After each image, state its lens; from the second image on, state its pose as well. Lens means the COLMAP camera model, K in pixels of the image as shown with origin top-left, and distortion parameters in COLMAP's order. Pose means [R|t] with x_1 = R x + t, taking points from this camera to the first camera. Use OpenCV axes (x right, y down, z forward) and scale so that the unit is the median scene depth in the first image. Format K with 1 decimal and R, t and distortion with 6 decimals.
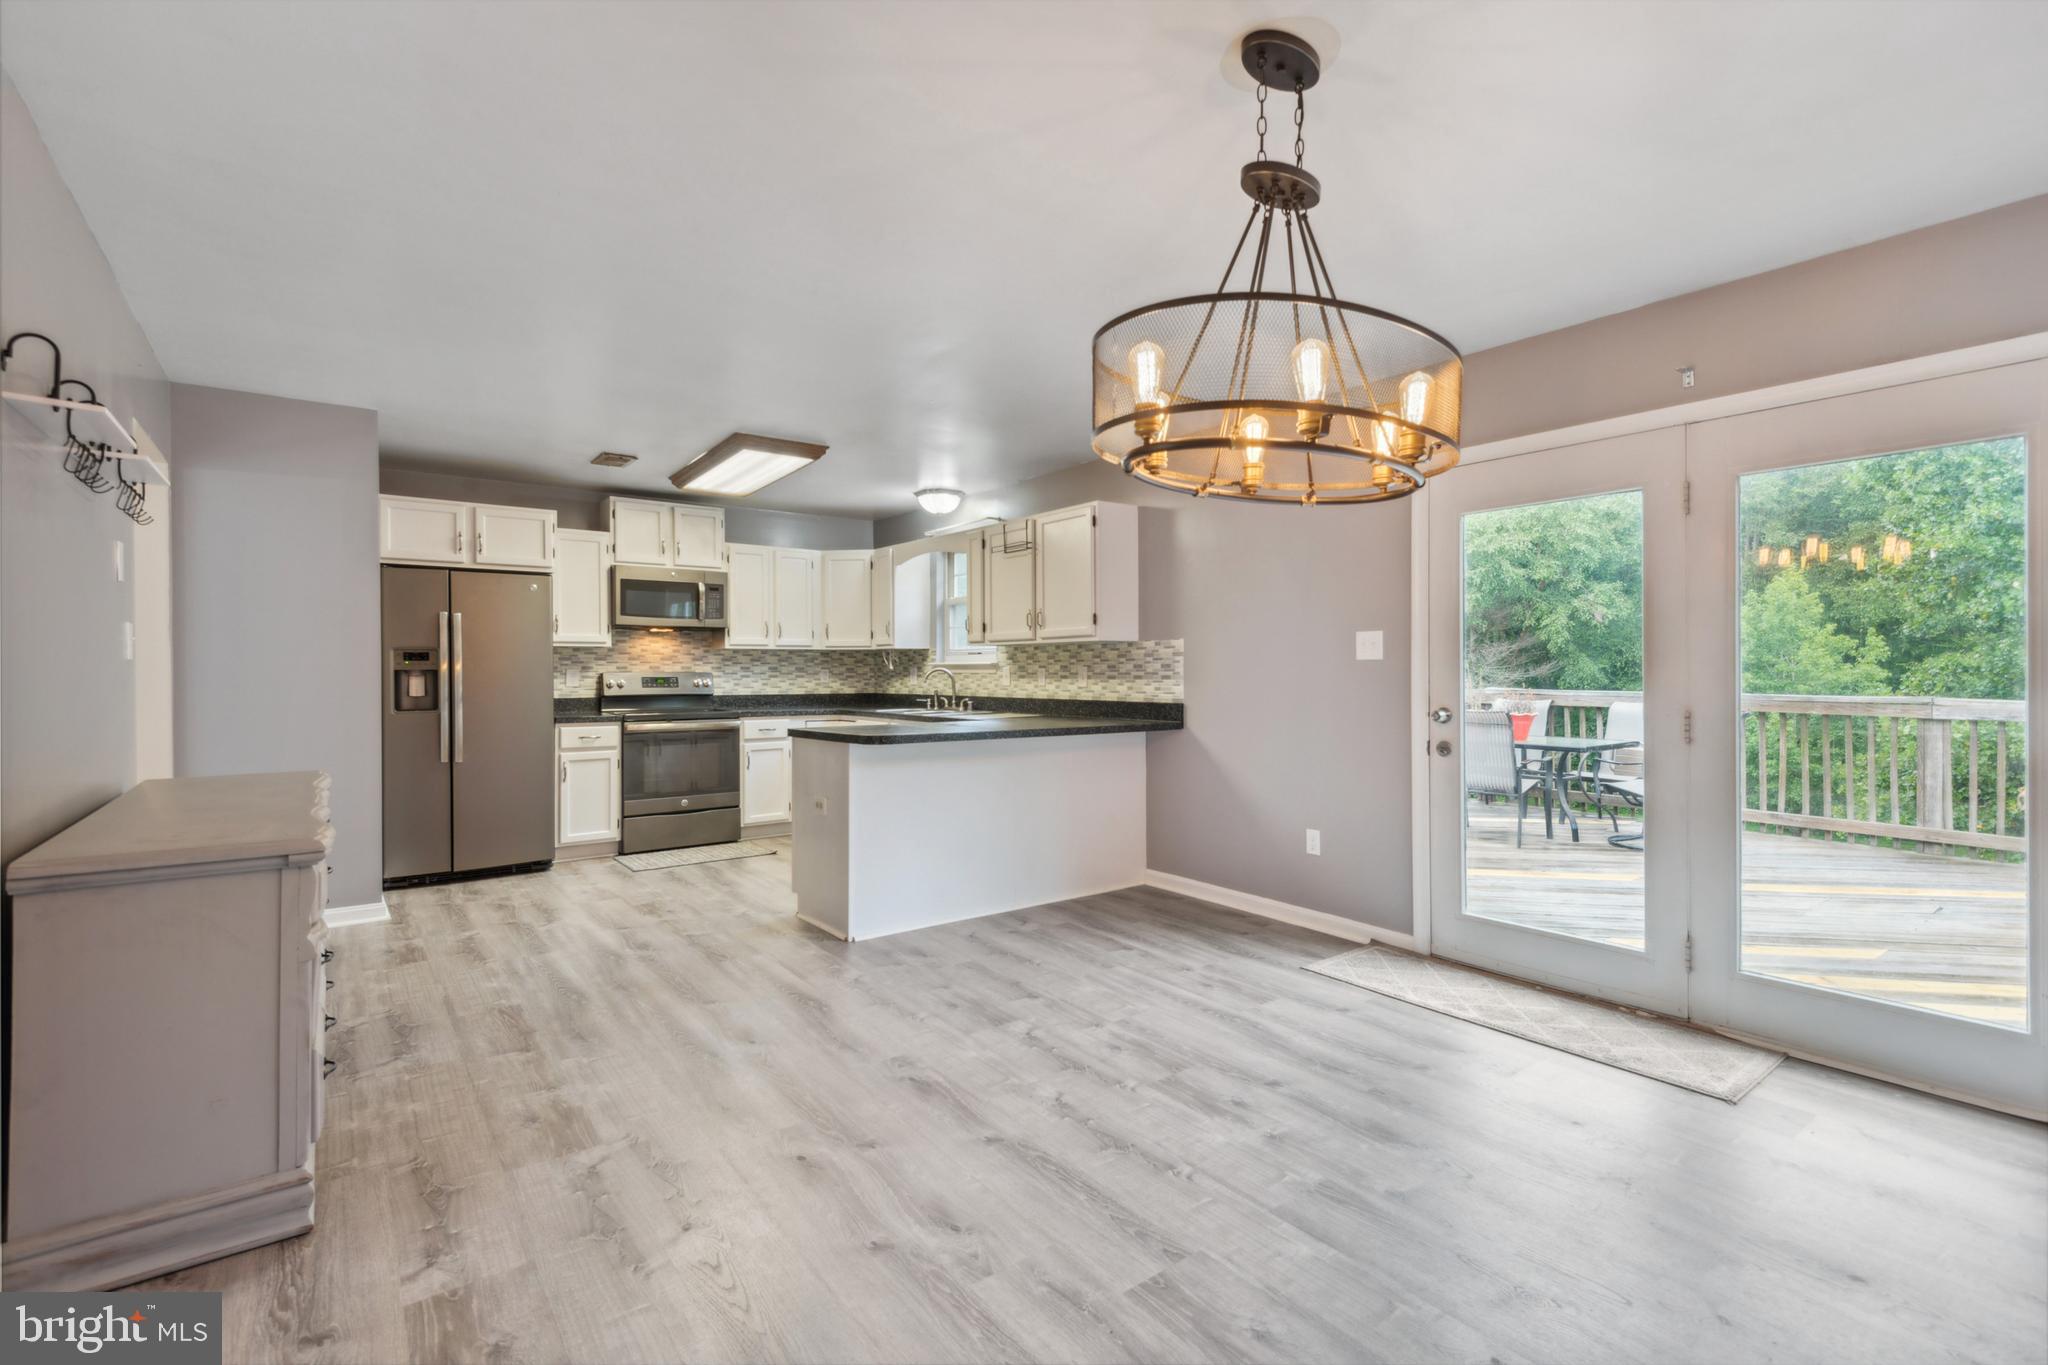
lens RADIAL K [[932.5, 0, 1036.4], [0, 932.5, 671.1], [0, 0, 1]] dist [0.030458, -0.013635]
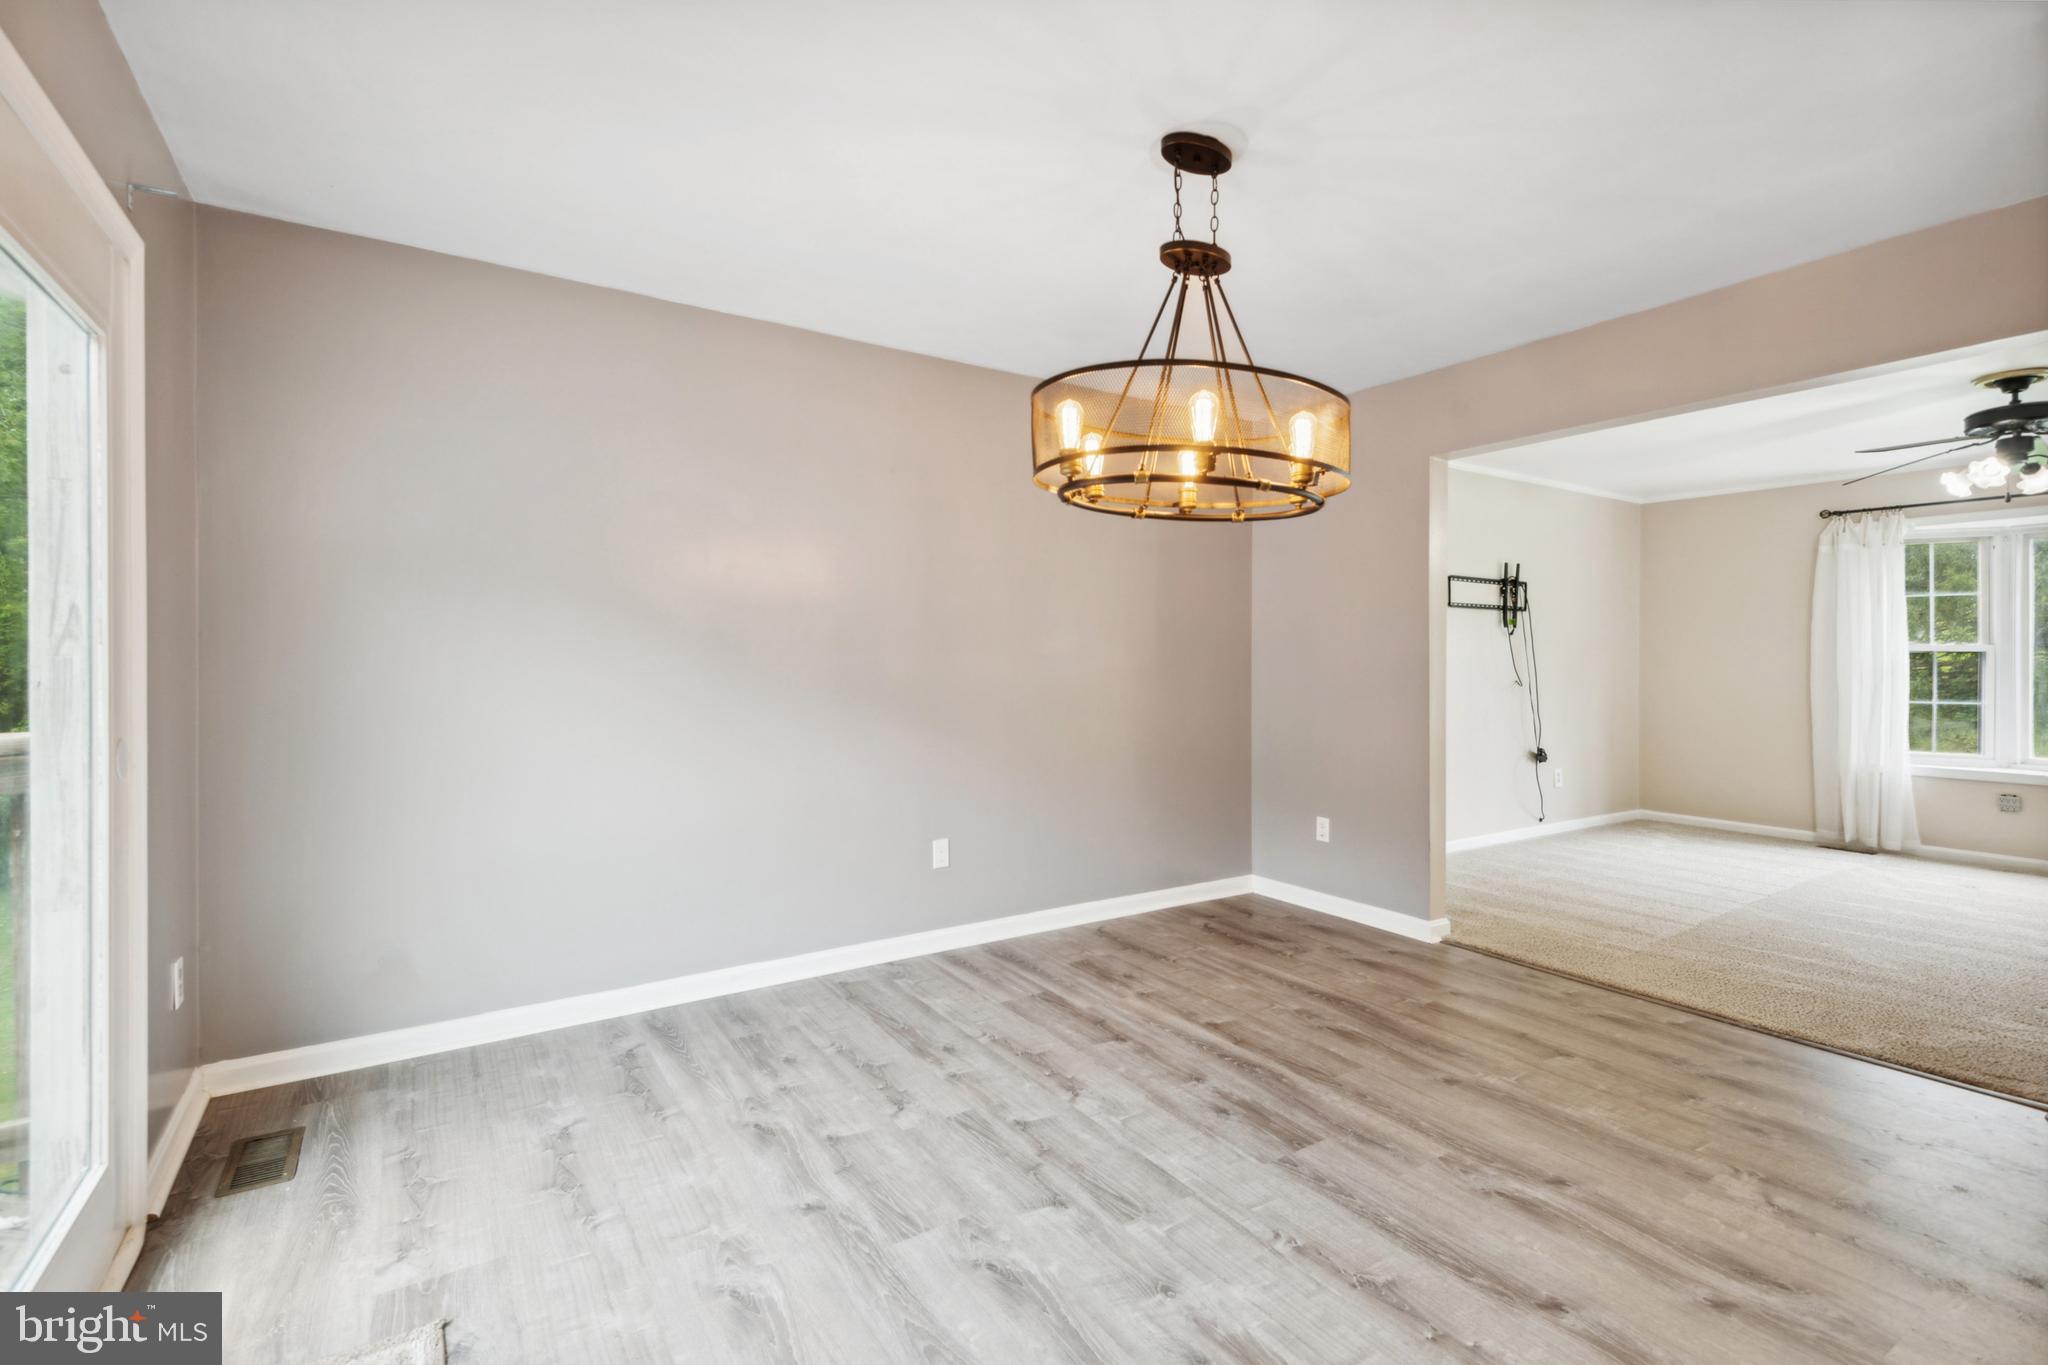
lens RADIAL K [[932.5, 0, 1037.9], [0, 932.5, 659.5], [0, 0, 1]] dist [0.030458, -0.013635]
pose [[-0.997758, -0.001609, 0.066902, 0.174717], [-0.001438, 0.999996, 0.002600, -0.002396], [-0.066906, 0.002498, -0.997756, 1.009504]]
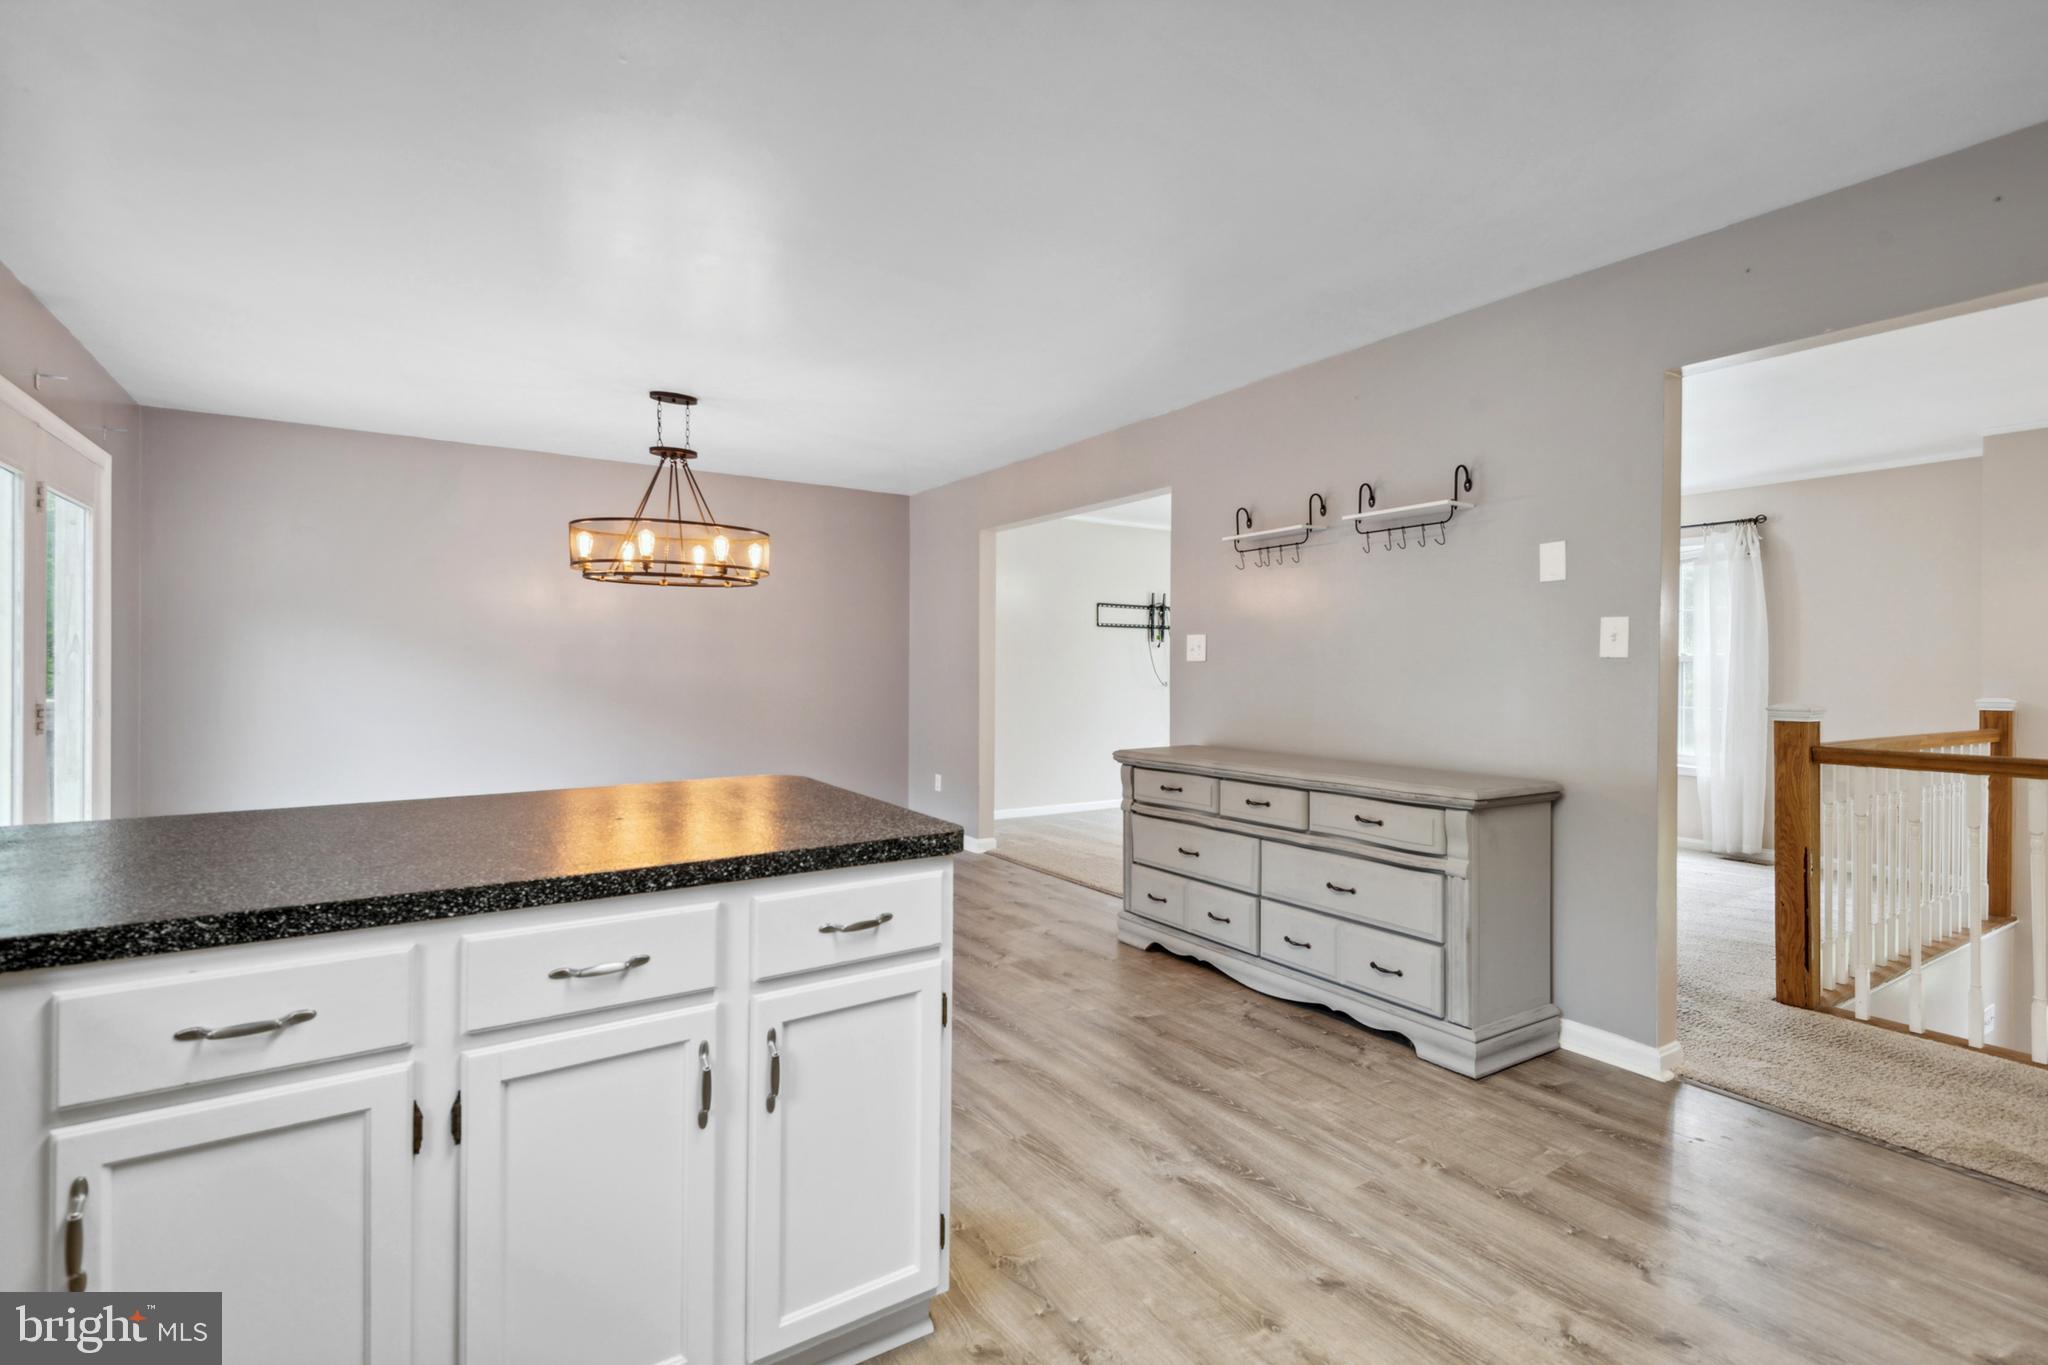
lens RADIAL K [[932.5, 0, 1026.9], [0, 932.5, 666.4], [0, 0, 1]] dist [0.030458, -0.013635]
pose [[-0.997812, -0.004206, 0.065977, -0.339471], [-0.004076, 0.999989, 0.002115, -0.001987], [-0.065986, 0.001842, -0.997819, 1.464924]]
